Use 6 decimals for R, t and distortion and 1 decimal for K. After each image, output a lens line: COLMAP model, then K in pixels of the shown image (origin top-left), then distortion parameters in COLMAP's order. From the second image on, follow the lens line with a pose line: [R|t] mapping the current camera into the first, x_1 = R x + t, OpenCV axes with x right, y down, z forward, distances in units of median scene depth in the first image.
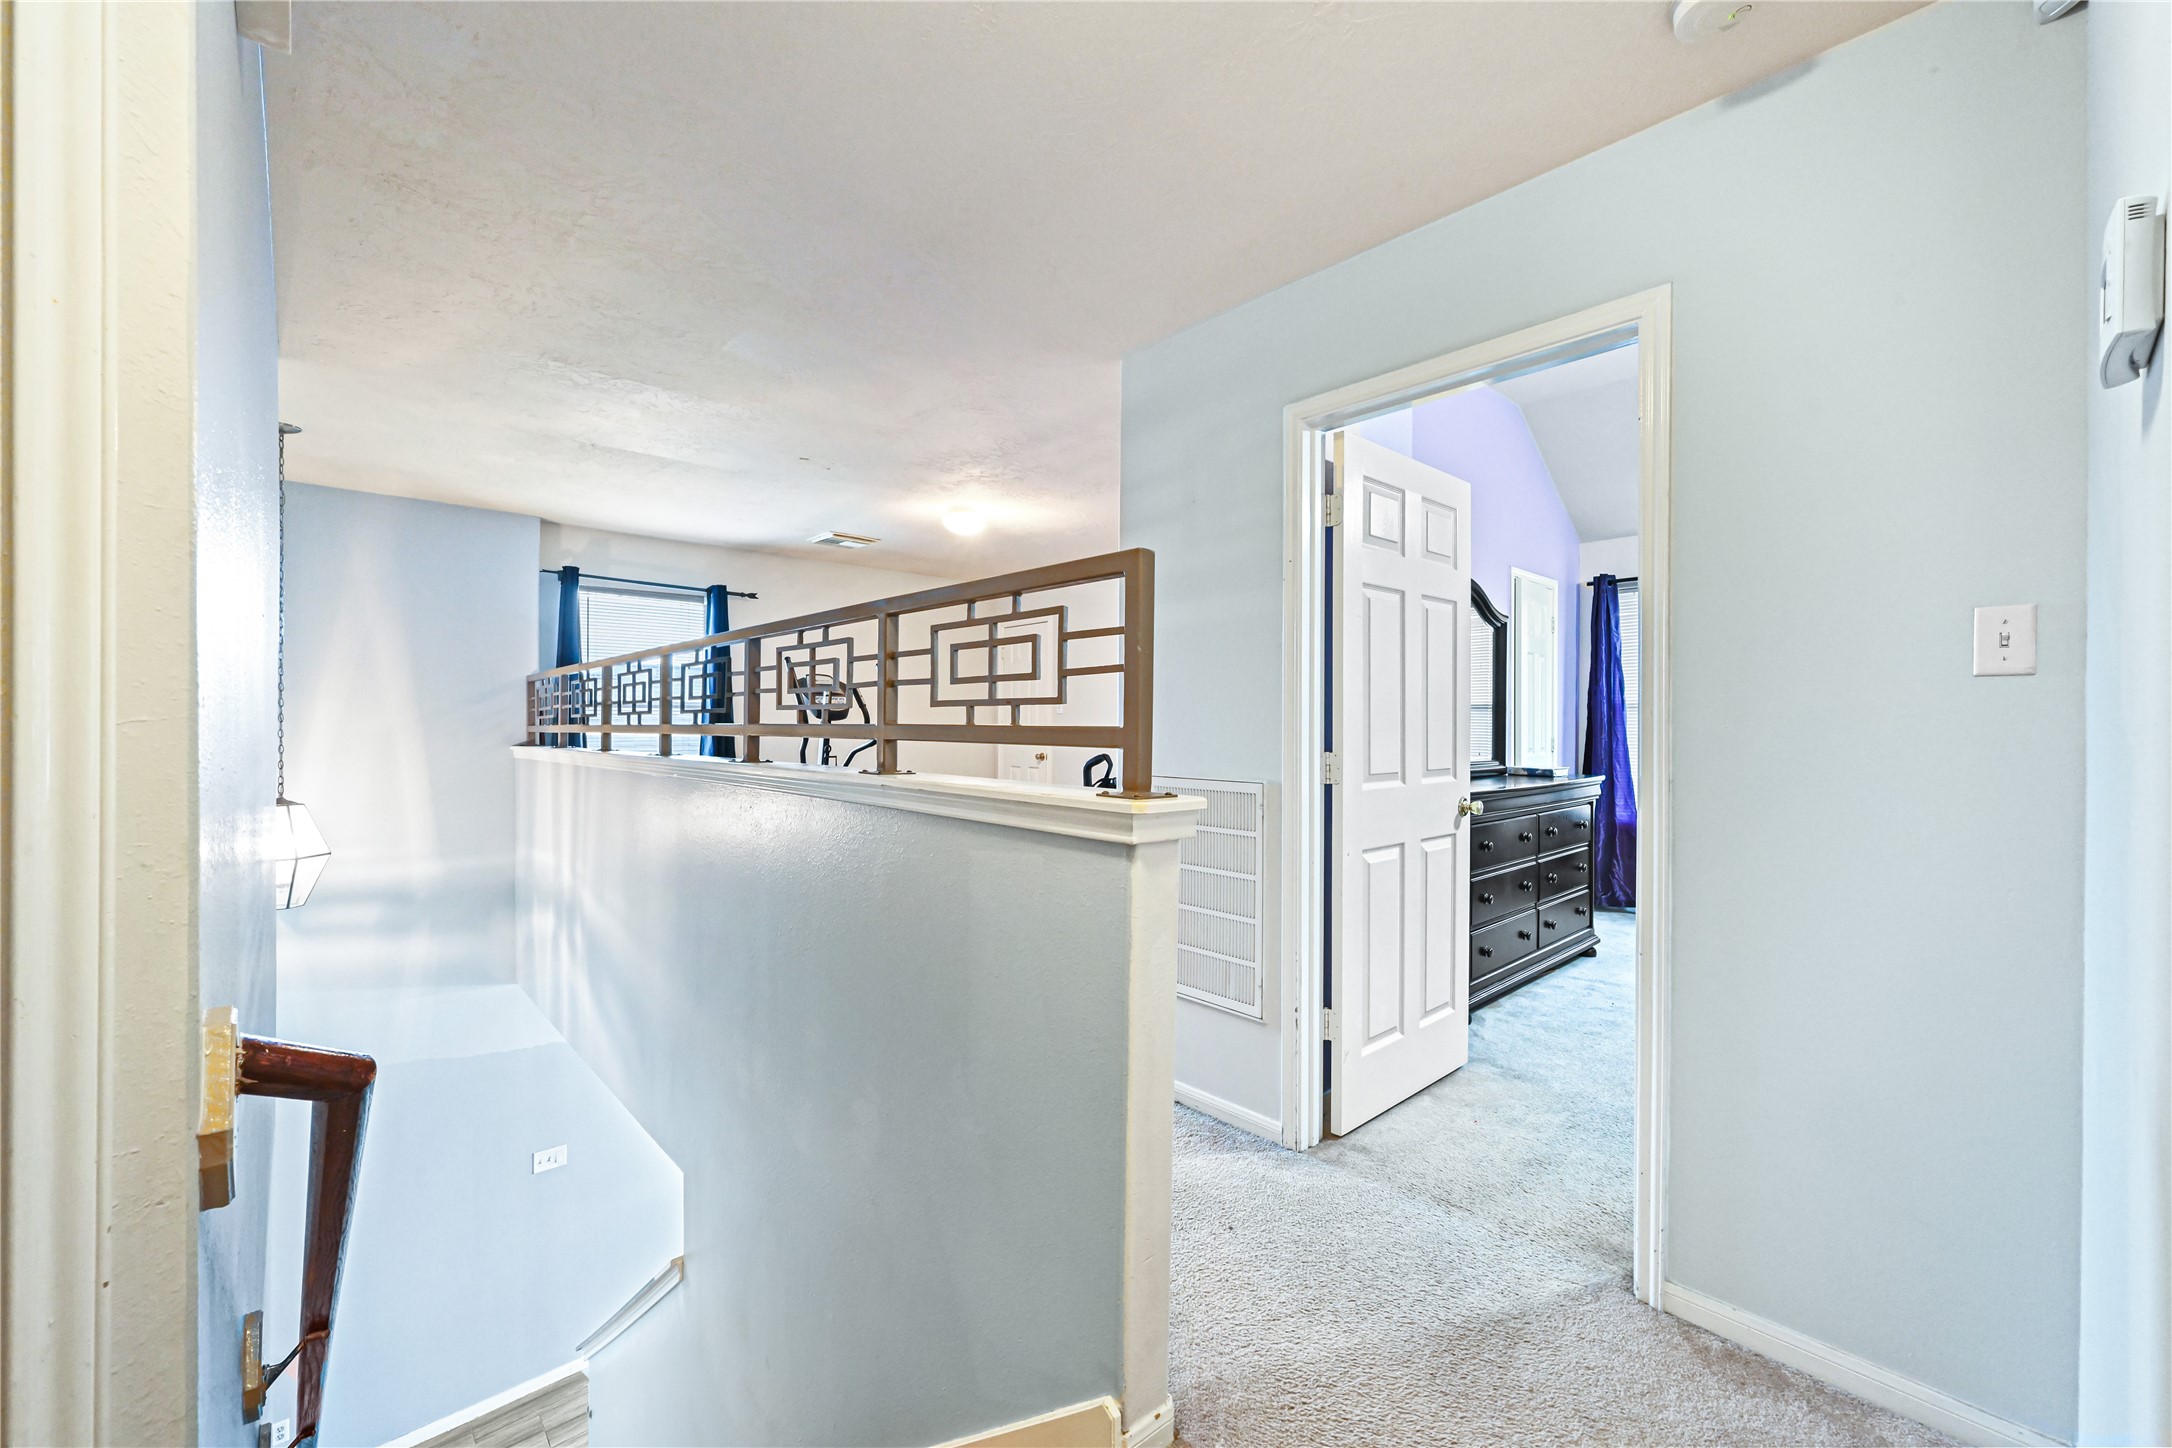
lens RADIAL K [[855.0, 0, 1081.5], [0, 855.0, 727.0], [0, 0, 1]] dist [-0.001180, 0.000747]
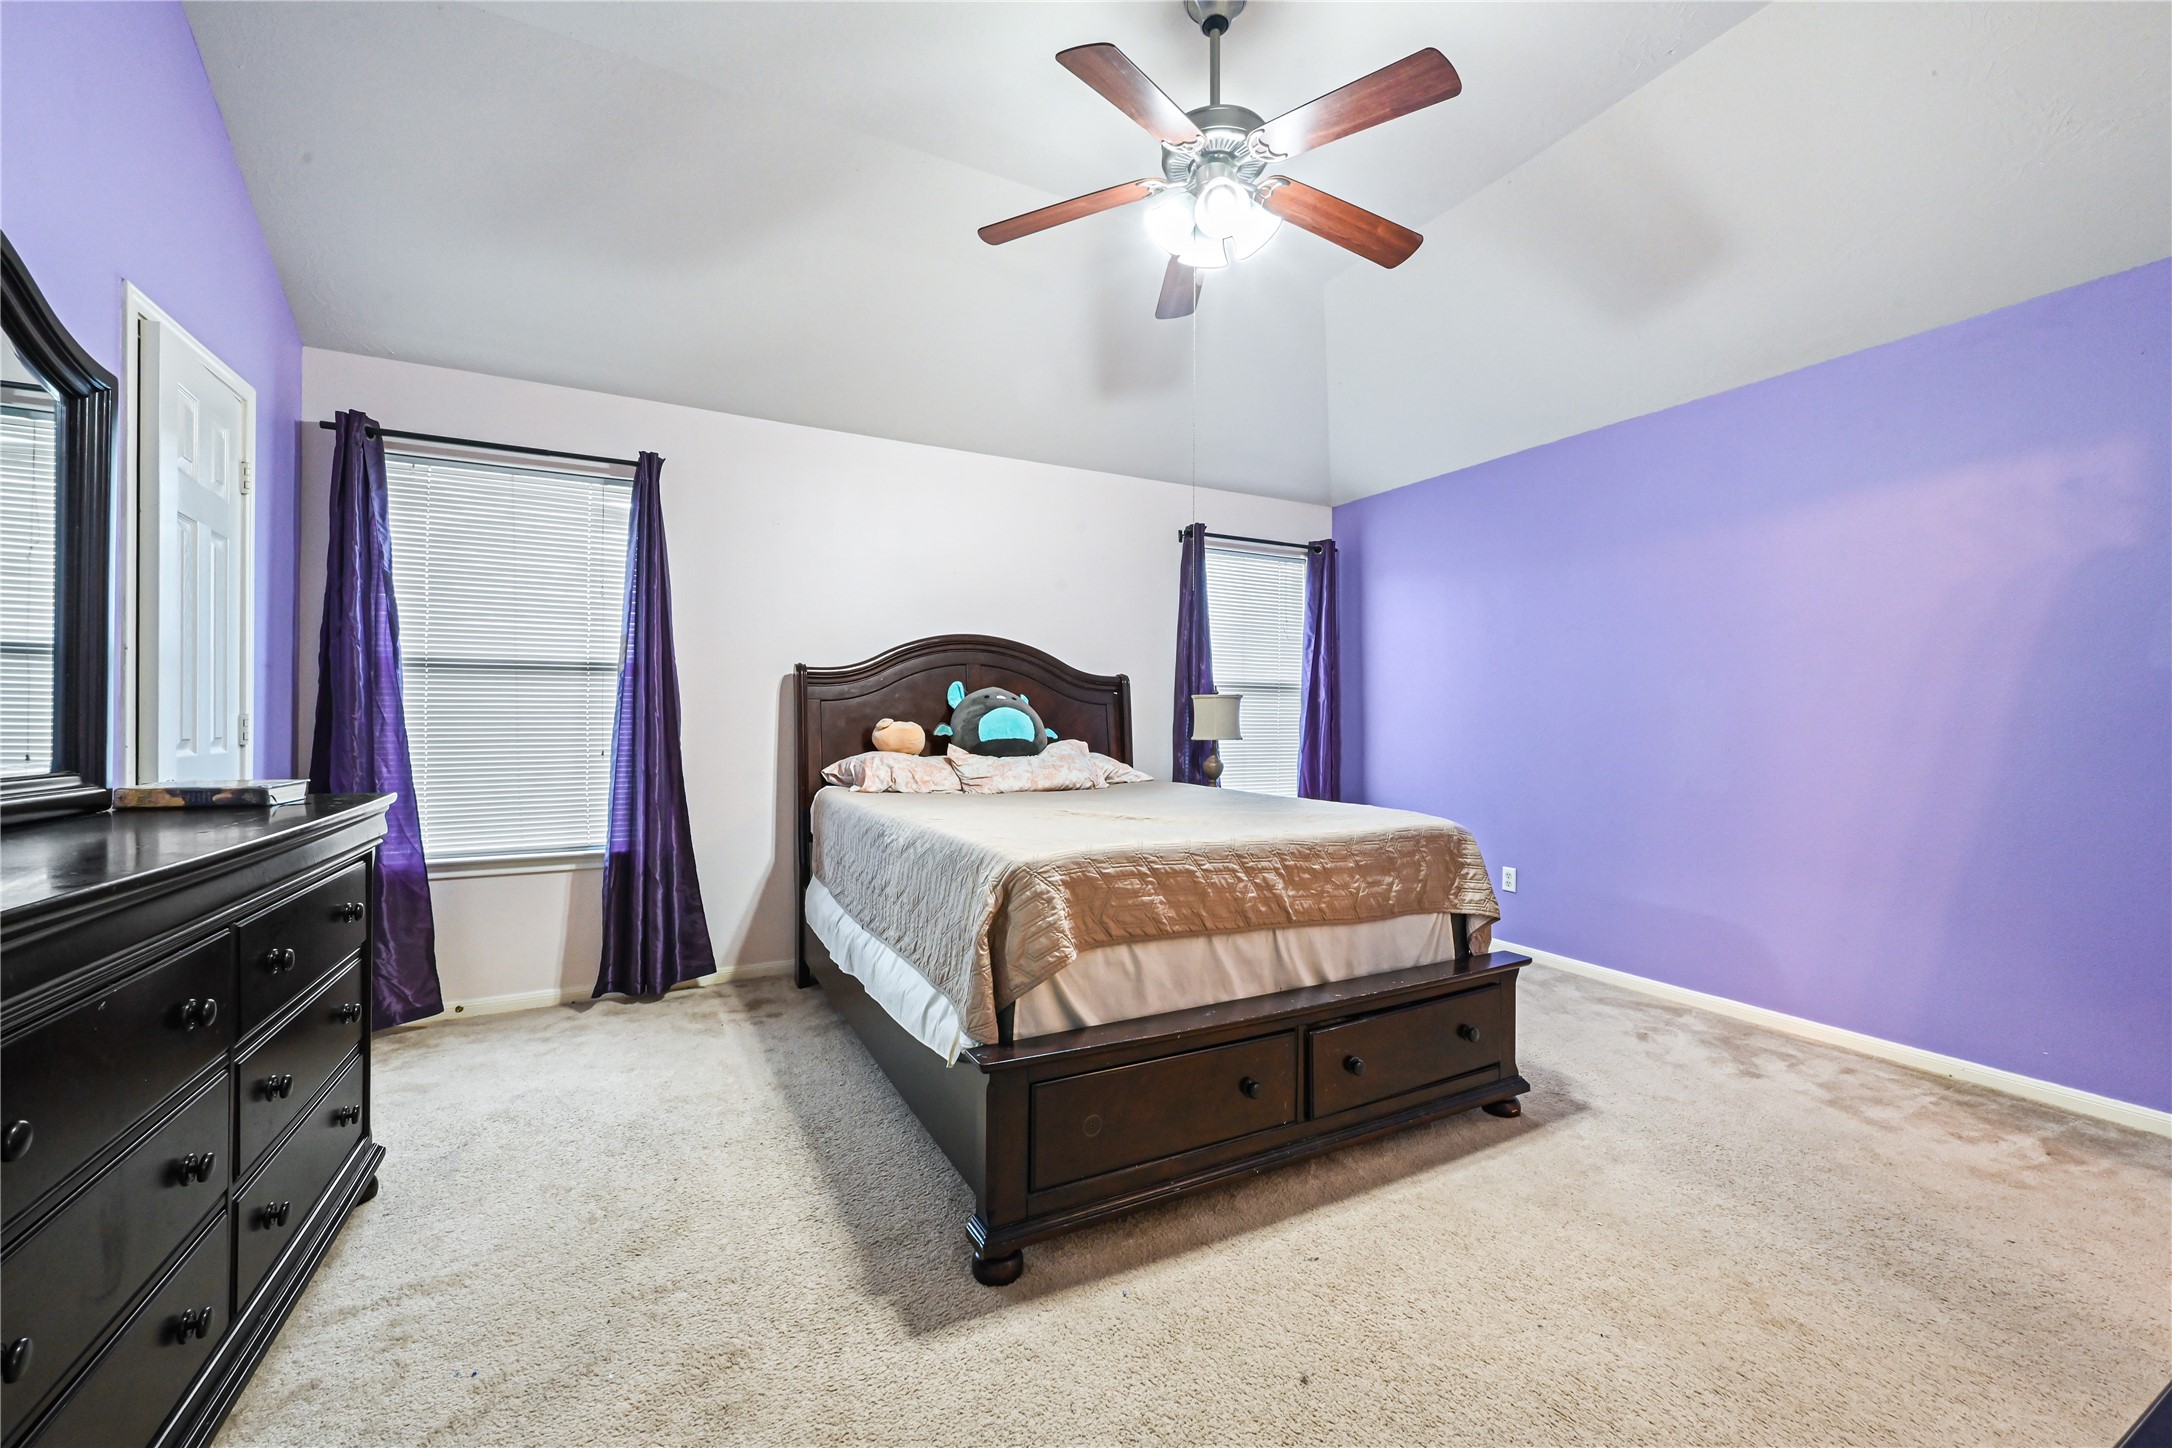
lens RADIAL K [[855.0, 0, 1083.6], [0, 855.0, 723.4], [0, 0, 1]] dist [-0.001180, 0.000747]
pose [[0.257977, -0.001174, 0.966150, 0.218262], [-0.000450, 0.999999, 0.001336, 0.015559], [-0.966151, -0.000780, 0.257976, 0.436006]]
